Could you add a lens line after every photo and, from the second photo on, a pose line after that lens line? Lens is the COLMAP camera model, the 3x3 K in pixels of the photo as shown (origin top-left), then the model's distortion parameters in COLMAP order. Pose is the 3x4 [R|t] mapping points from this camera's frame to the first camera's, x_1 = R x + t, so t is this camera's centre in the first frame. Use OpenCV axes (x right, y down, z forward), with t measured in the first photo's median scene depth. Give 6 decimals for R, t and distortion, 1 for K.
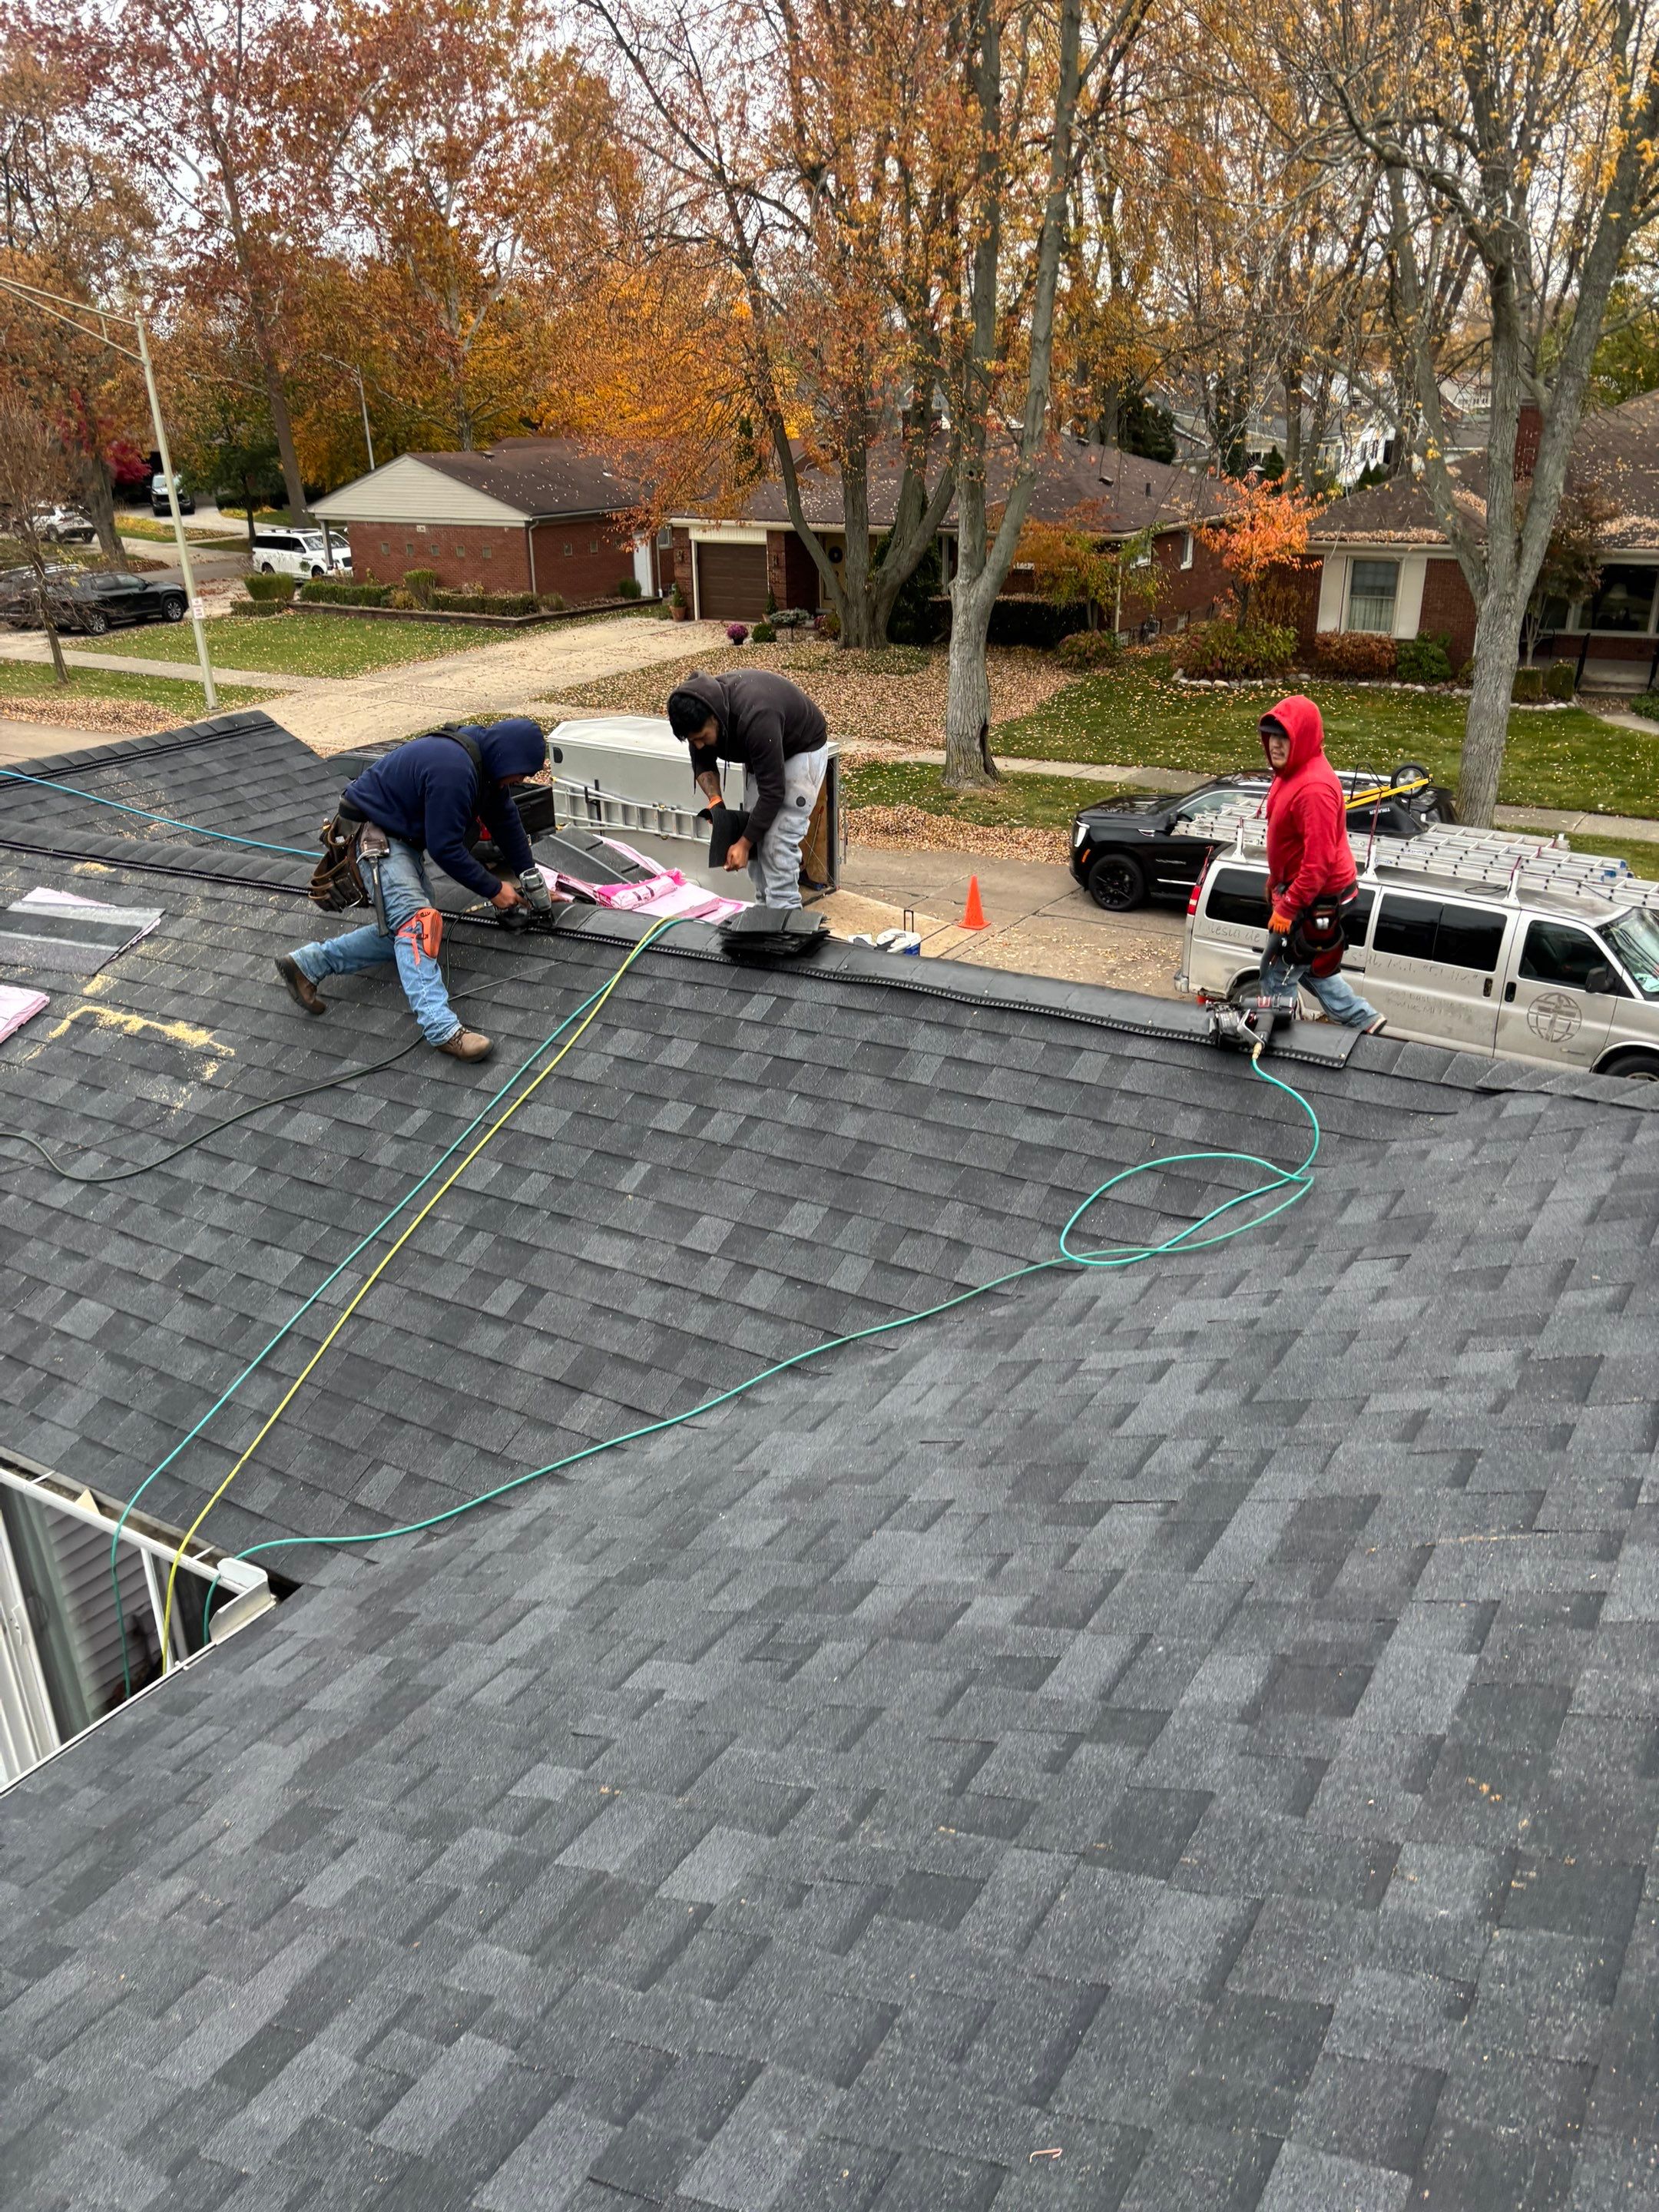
lens RADIAL K [[1651.2, 0, 814.6], [0, 1651.2, 1131.2], [0, 0, 1]] dist [0.037958, -0.032138]
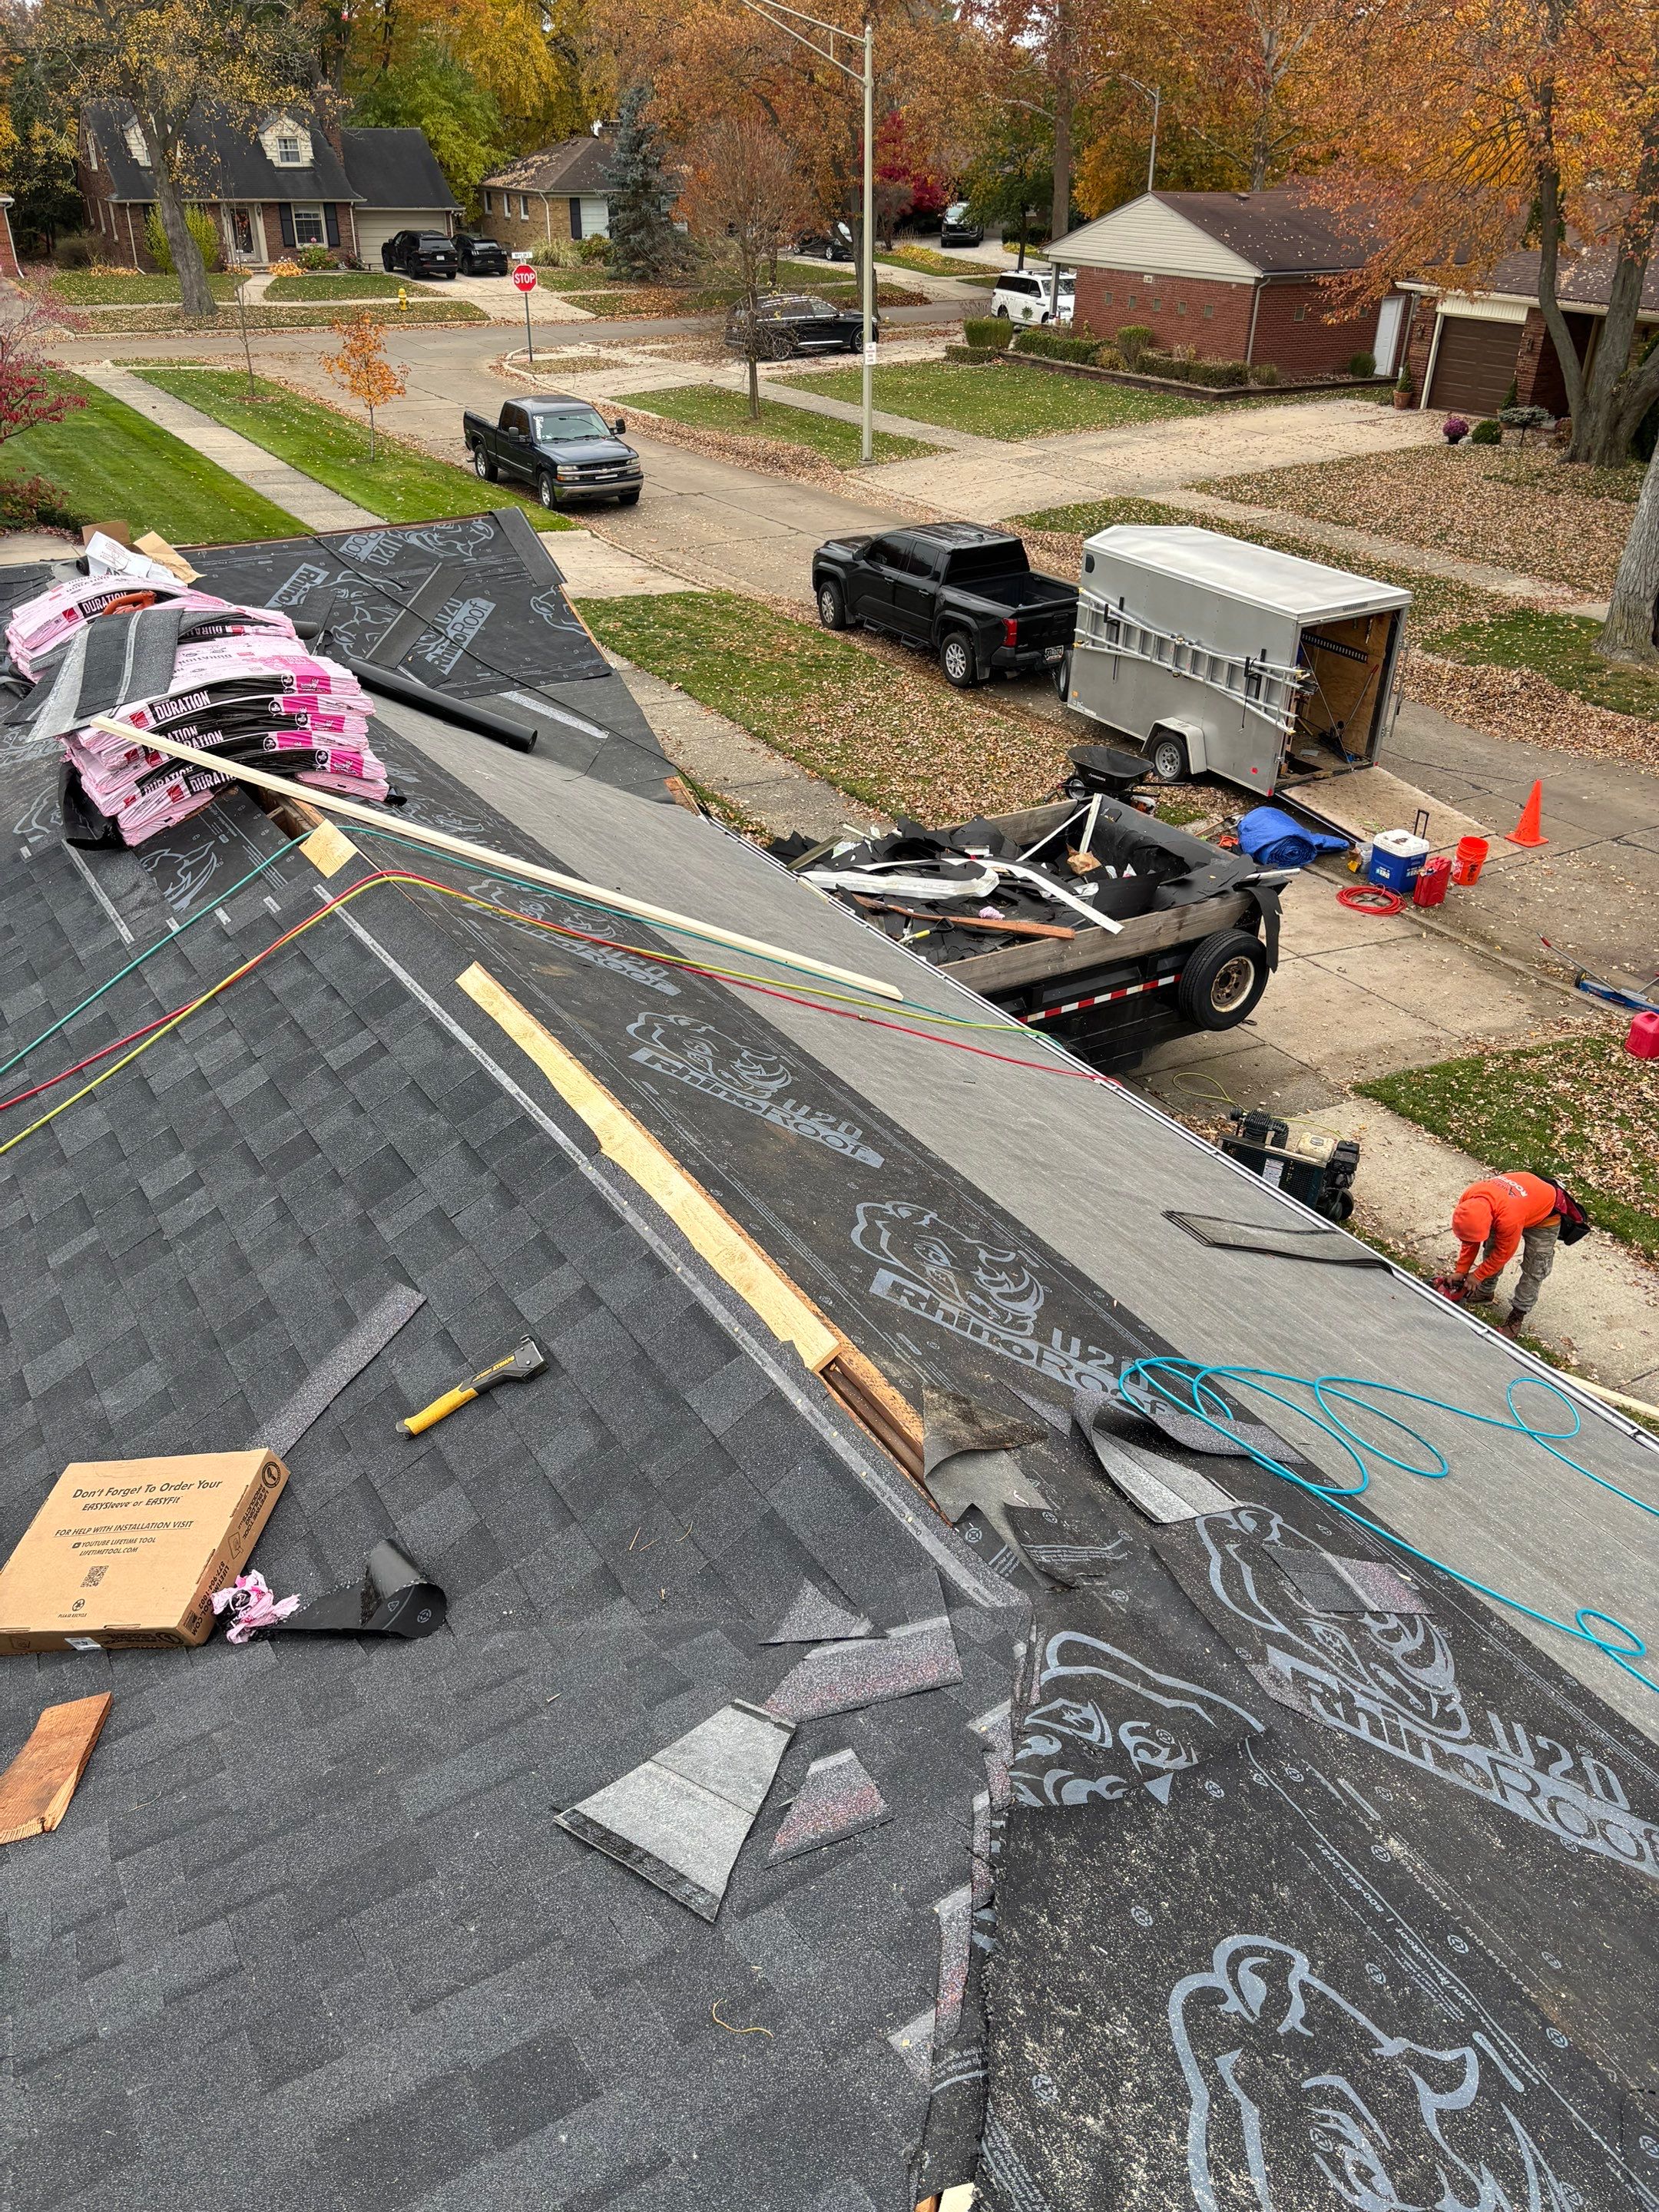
lens RADIAL K [[1648.8, 0, 841.9], [0, 1648.8, 1114.5], [0, 0, 1]] dist [0.055818, -0.062870]
pose [[0.905535, 0.244220, -0.346934, 0.065018], [-0.201216, 0.967111, 0.155589, -0.030692], [0.373522, -0.071082, 0.924894, 0.057159]]
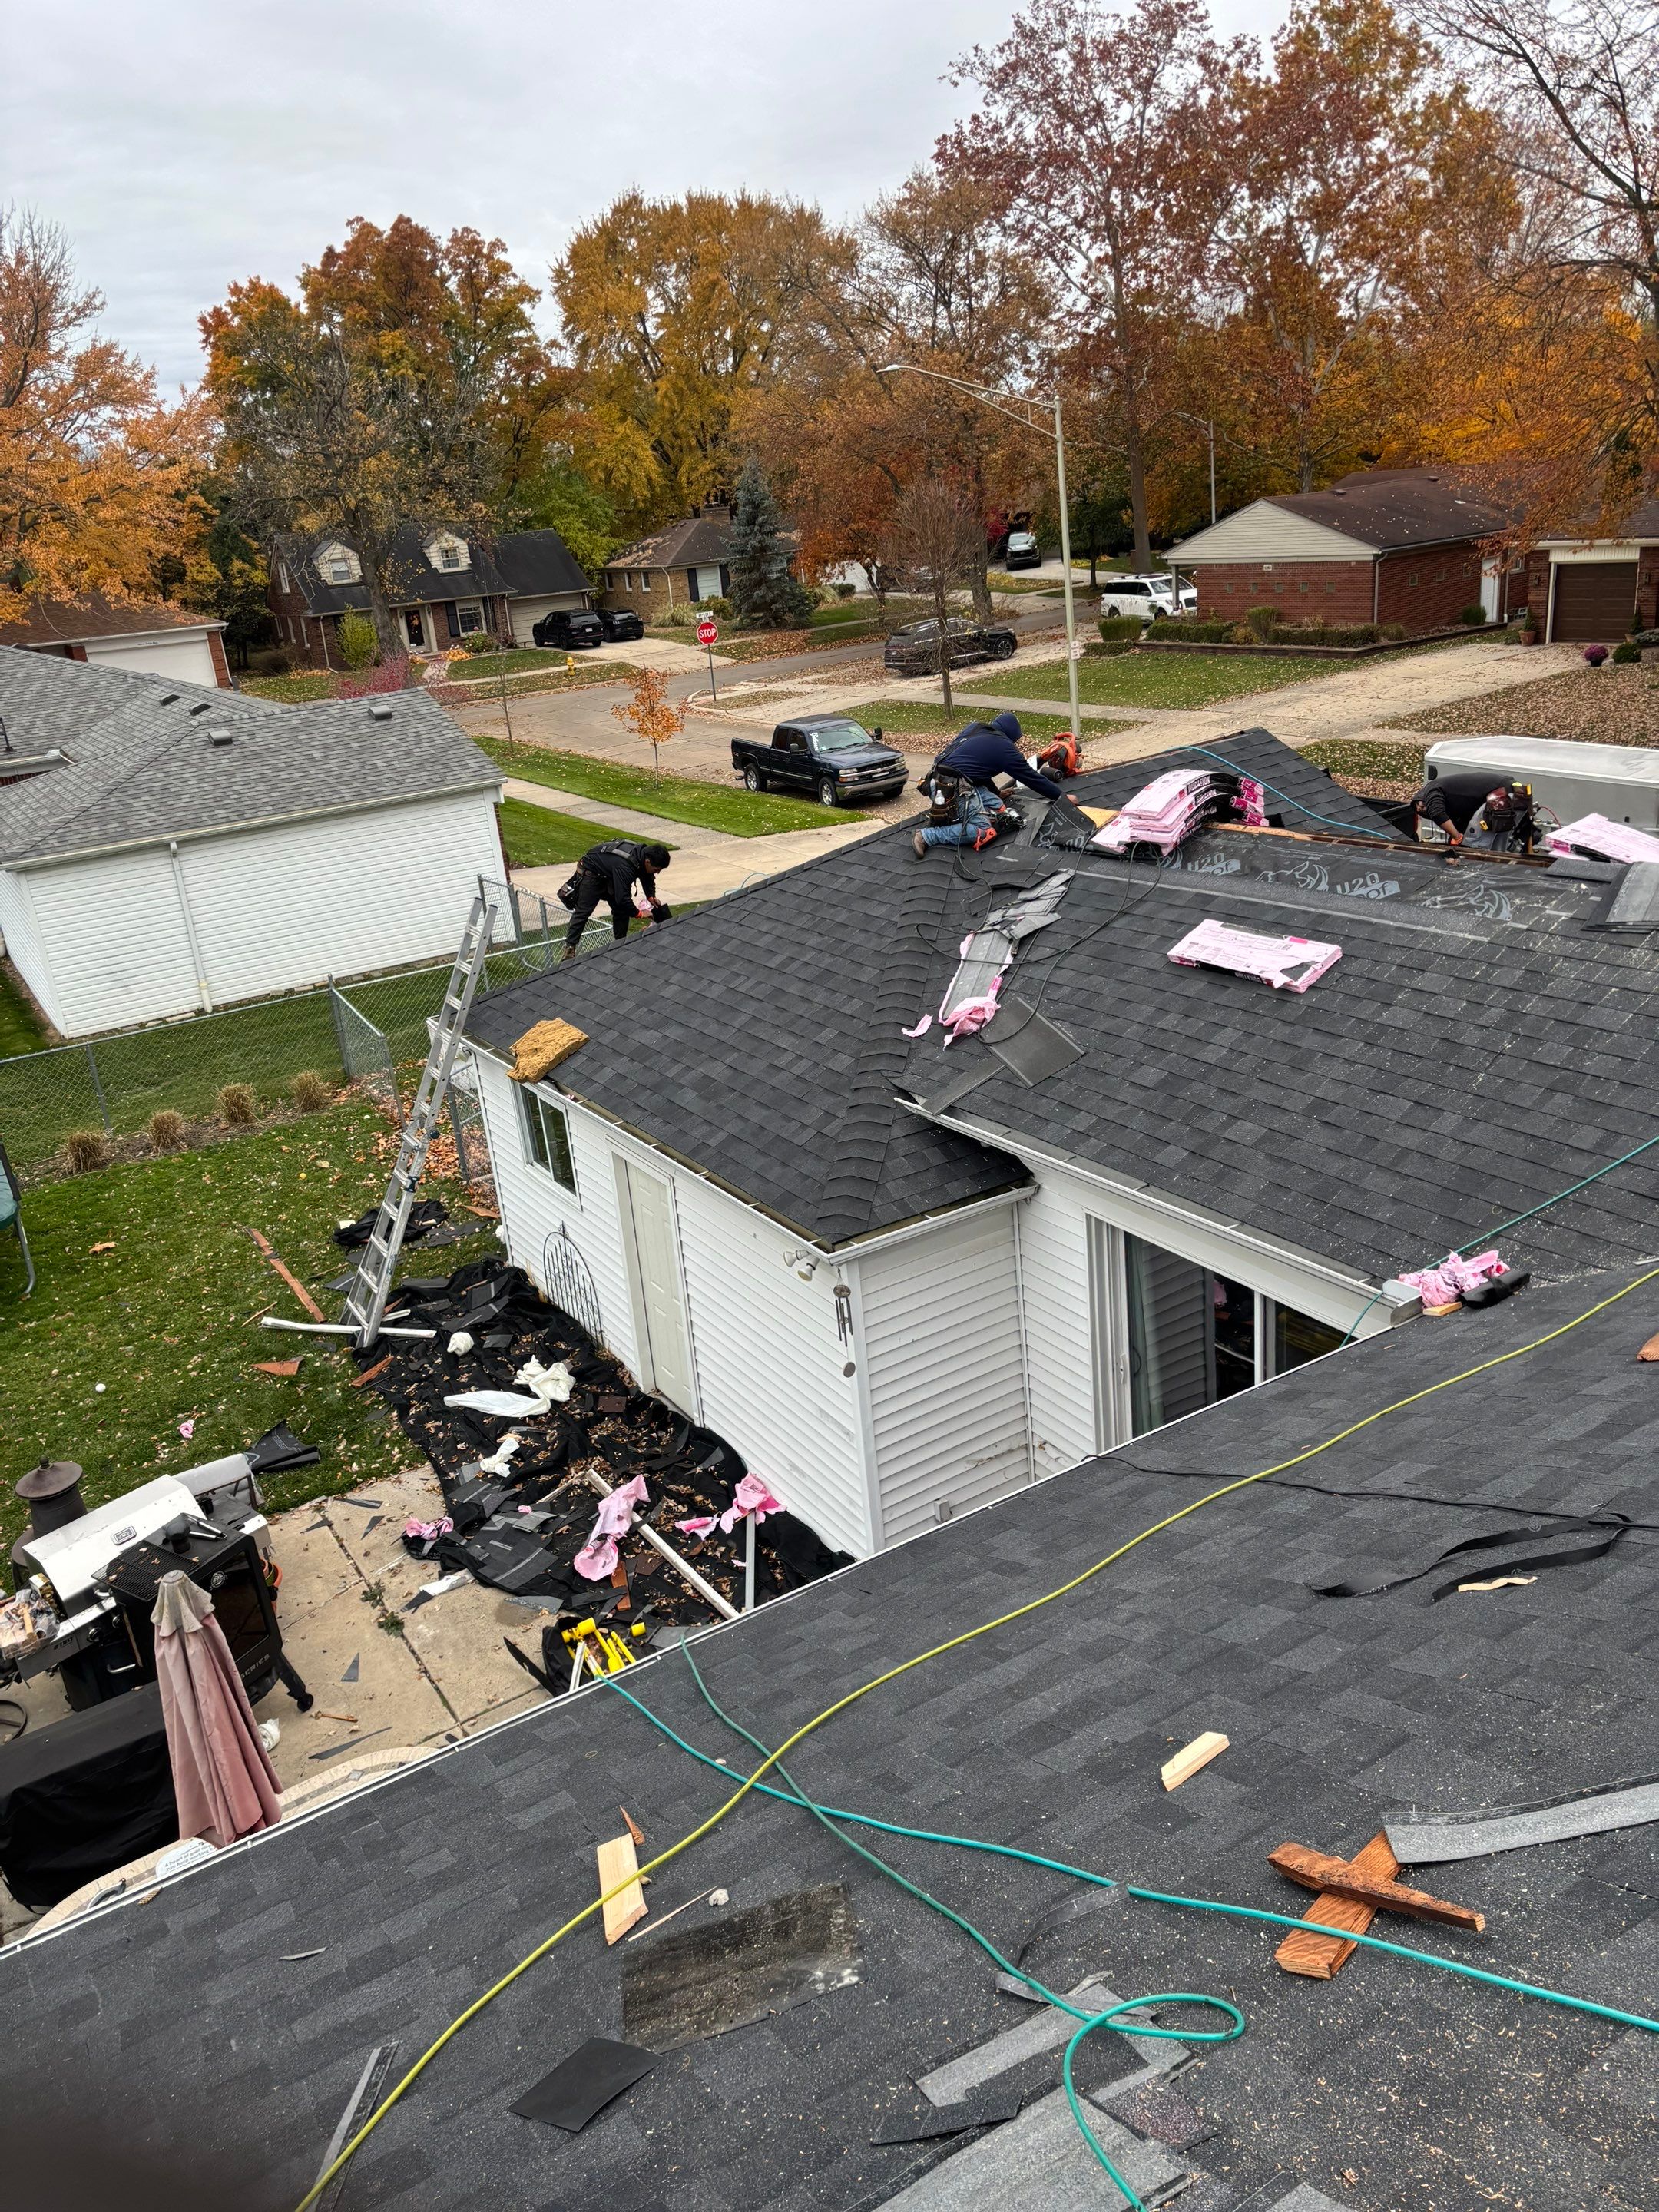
lens RADIAL K [[1640.0, 0, 829.5], [0, 1640.0, 1106.0], [0, 0, 1]] dist [0.035893, -0.025977]
pose [[0.901867, 0.086014, -0.423365, -0.022841], [-0.099480, 0.994992, -0.009767, 0.019669], [0.420405, 0.050925, 0.905906, -0.062975]]
